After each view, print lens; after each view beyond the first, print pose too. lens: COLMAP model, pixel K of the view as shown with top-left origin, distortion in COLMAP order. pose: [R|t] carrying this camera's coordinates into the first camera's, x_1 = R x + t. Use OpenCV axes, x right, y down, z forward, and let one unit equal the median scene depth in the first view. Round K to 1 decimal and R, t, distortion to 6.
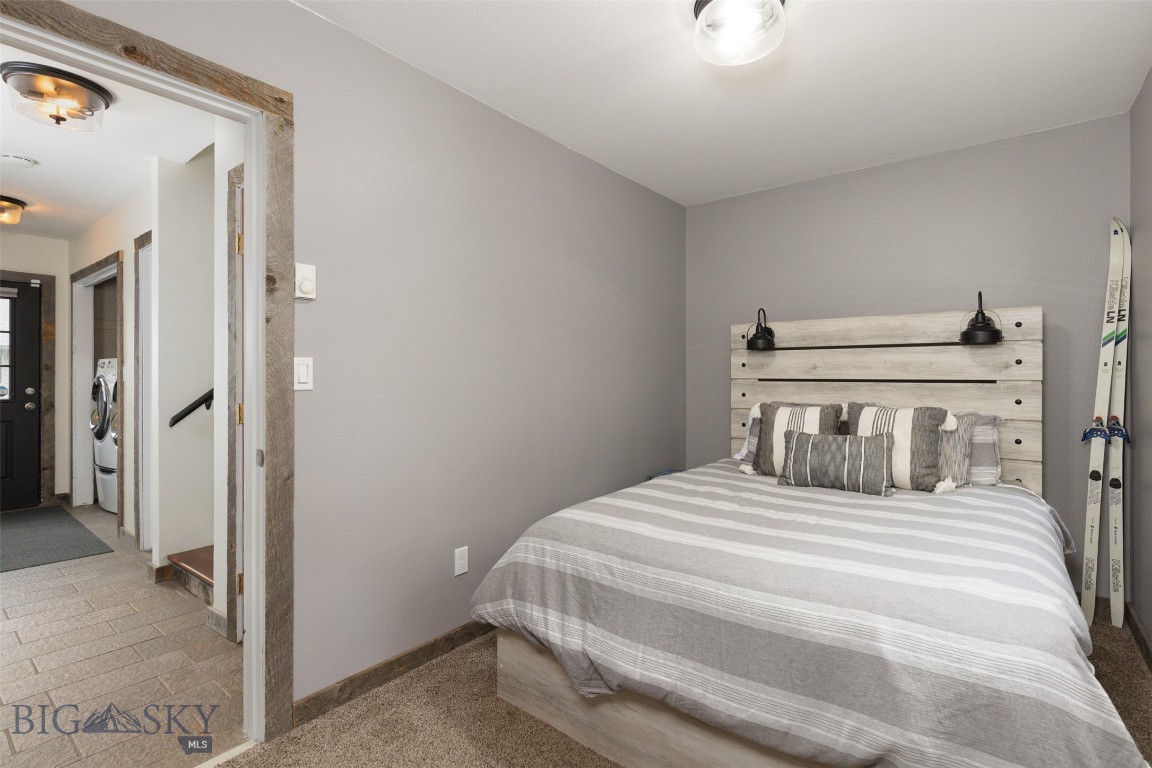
lens RADIAL K [[529.5, 0, 579.1], [0, 529.5, 378.9], [0, 0, 1]] dist [0.002342, 0.000473]
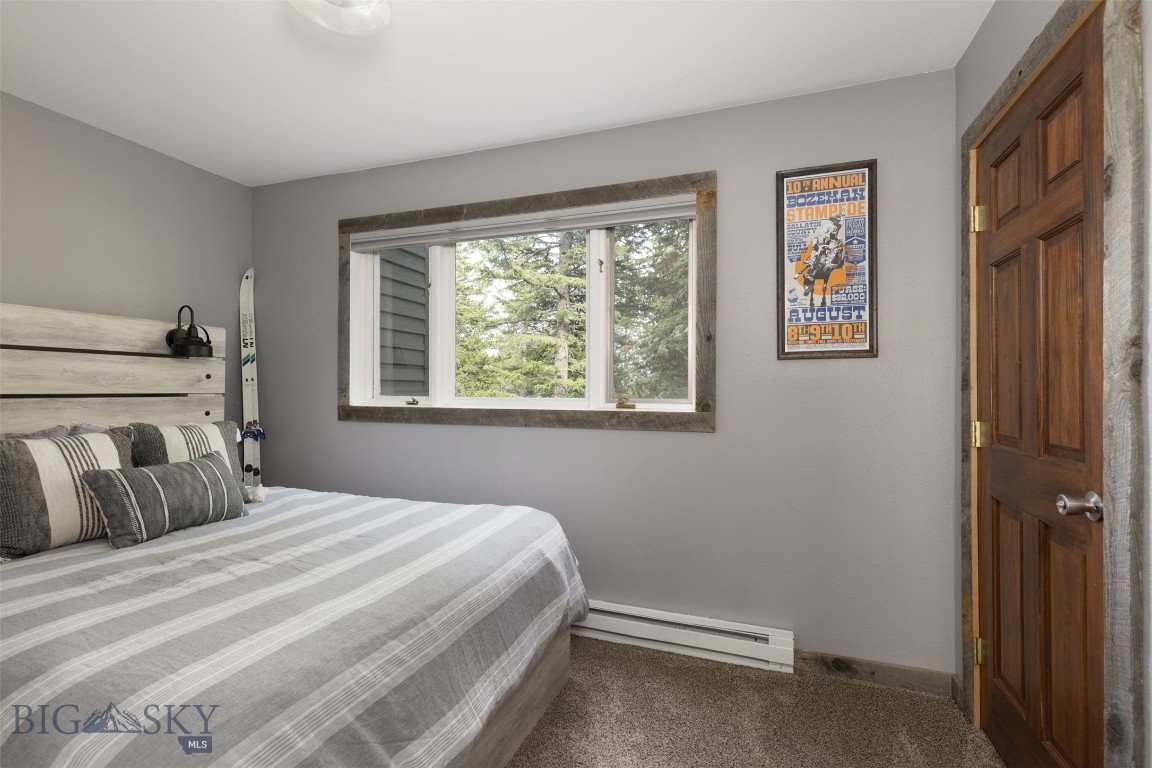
lens RADIAL K [[529.5, 0, 579.1], [0, 529.5, 378.9], [0, 0, 1]] dist [0.002342, 0.000473]
pose [[-0.313859, 0.016685, 0.949323, -0.460700], [0.003819, 0.999860, -0.016311, -0.006418], [-0.949462, -0.001494, -0.313878, 0.642767]]
